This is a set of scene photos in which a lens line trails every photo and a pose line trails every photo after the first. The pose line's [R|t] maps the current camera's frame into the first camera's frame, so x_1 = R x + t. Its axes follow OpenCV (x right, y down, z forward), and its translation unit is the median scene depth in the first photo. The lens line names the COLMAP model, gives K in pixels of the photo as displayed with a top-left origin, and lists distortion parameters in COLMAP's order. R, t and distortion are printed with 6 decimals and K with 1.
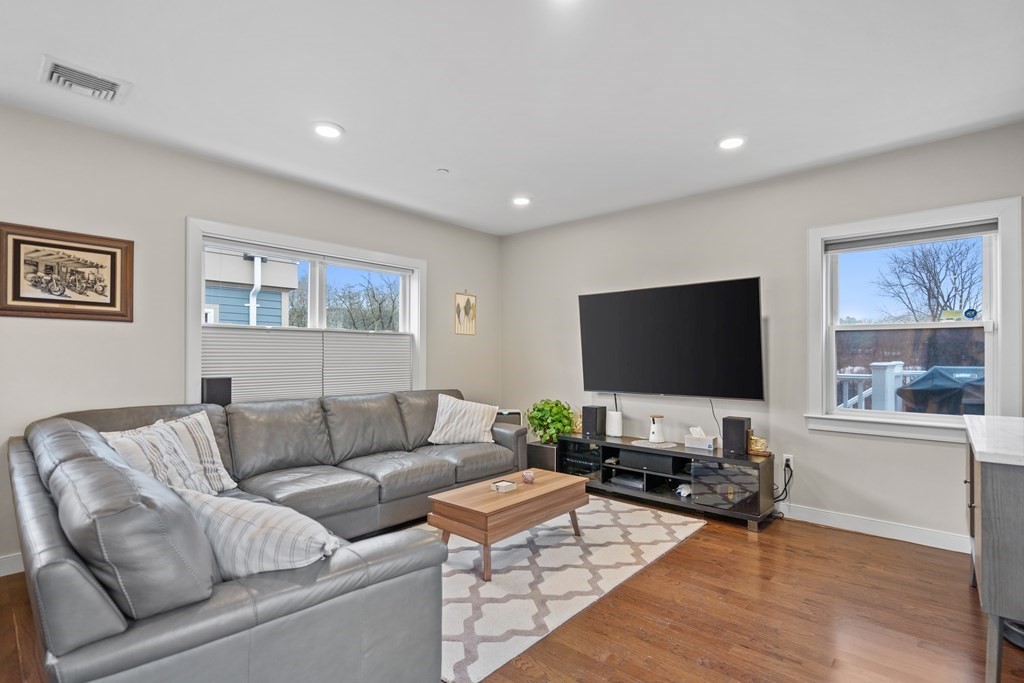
lens RADIAL K [[485.9, 0, 513.7], [0, 485.9, 355.6], [0, 0, 1]] dist [0.000889, 0.001010]
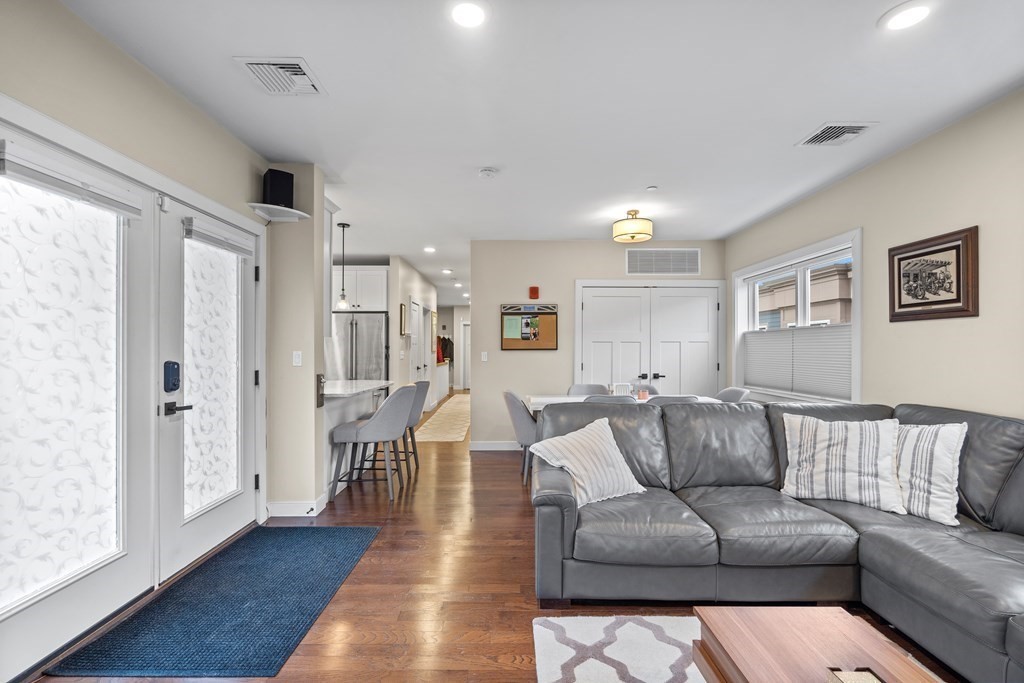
lens RADIAL K [[466.1, 0, 512.9], [0, 466.1, 346.2], [0, 0, 1]] dist [-0.002014, 0.000980]
pose [[-0.734174, -0.008521, -0.678908, 0.365419], [-0.001369, 0.999938, -0.011070, -0.002223], [0.678960, -0.007198, -0.734140, 0.895087]]
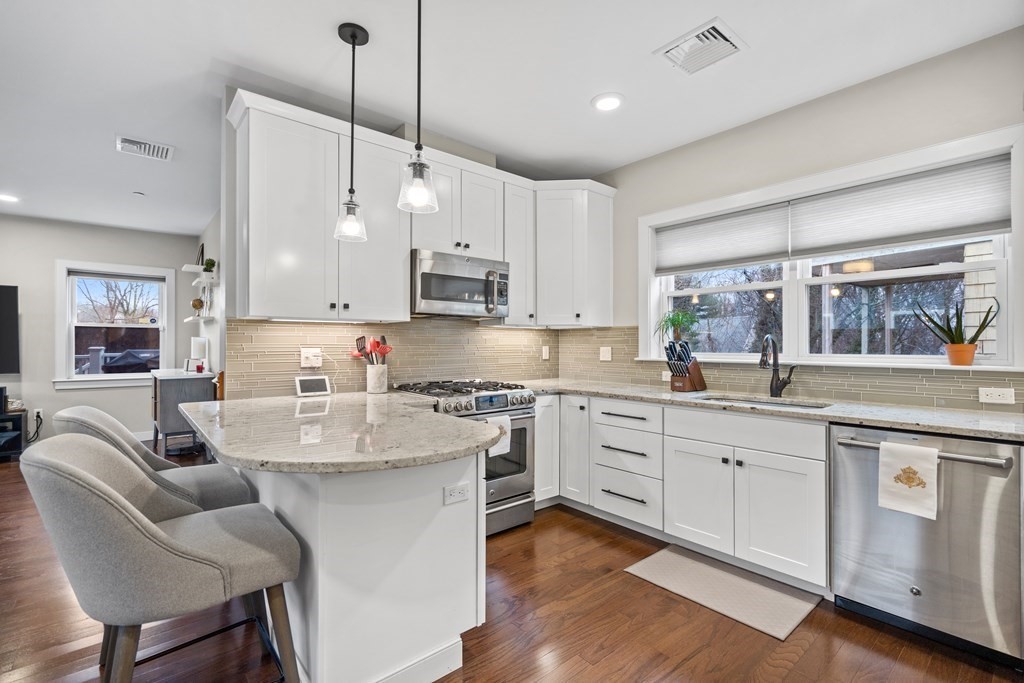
lens RADIAL K [[461.7, 0, 514.7], [0, 461.7, 341.0], [0, 0, 1]] dist [0.000664, 0.000454]
pose [[0.137685, 0.006858, 0.990452, -0.626581], [-0.000523, 0.999976, -0.006851, 0.006533], [-0.990476, 0.000425, 0.137685, -0.623992]]
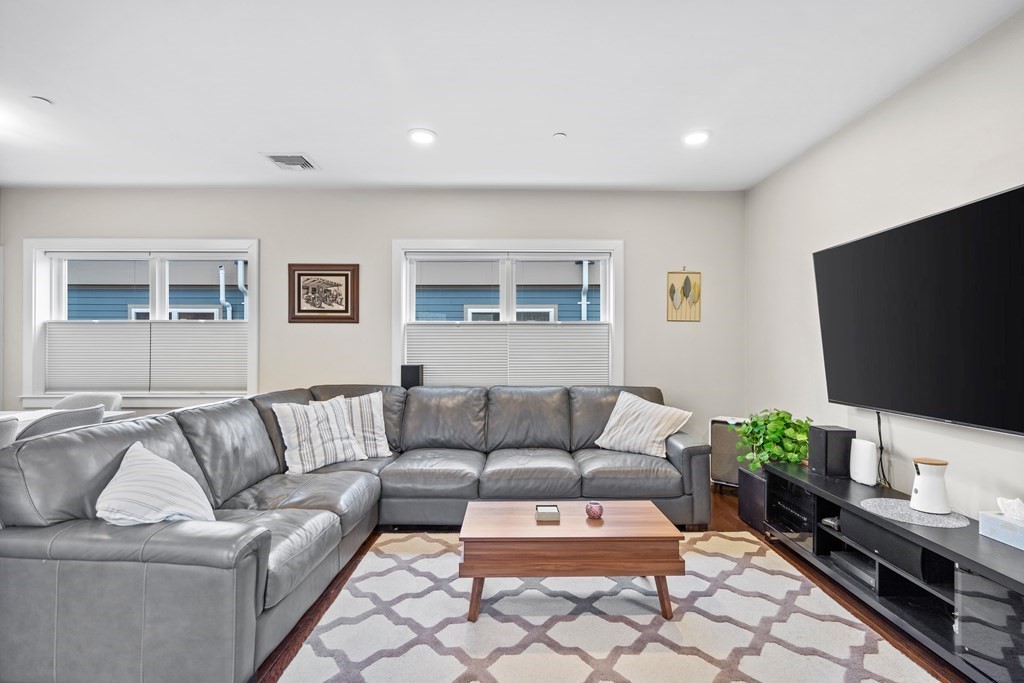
lens RADIAL K [[466.1, 0, 512.9], [0, 466.1, 346.2], [0, 0, 1]] dist [-0.002014, 0.000980]
pose [[0.673441, -0.003656, -0.739232, 0.412424], [0.002197, 0.999993, -0.002944, 0.001205], [0.739237, 0.000358, 0.673445, 0.372085]]
